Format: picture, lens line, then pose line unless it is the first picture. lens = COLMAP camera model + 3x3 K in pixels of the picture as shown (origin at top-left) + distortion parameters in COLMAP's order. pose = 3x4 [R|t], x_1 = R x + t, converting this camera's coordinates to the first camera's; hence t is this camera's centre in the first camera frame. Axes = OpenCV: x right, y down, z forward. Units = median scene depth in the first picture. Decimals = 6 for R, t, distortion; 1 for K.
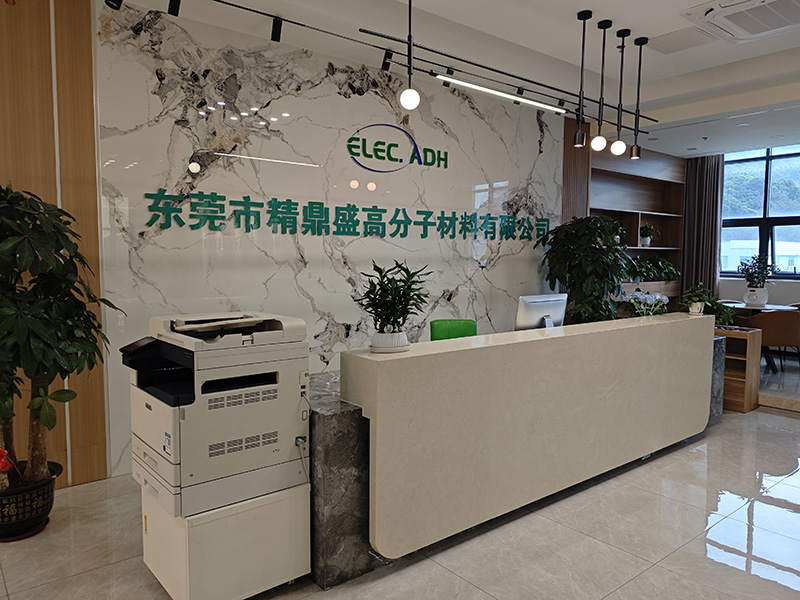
lens RADIAL K [[580.4, 0, 403.5], [0, 580.4, 298.1], [0, 0, 1]] dist [0.021974, -0.022555]
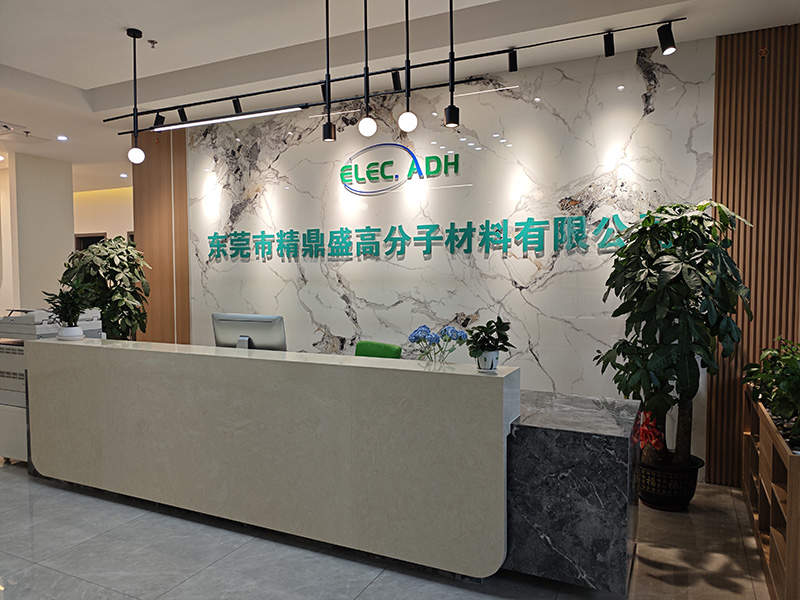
lens RADIAL K [[580.4, 0, 404.1], [0, 580.4, 304.5], [0, 0, 1]] dist [0.021974, -0.022555]
pose [[0.419388, 0.037477, -0.907033, 0.965130], [-0.061547, 0.998022, 0.012779, -0.039273], [0.905718, 0.050466, 0.420865, 0.663733]]
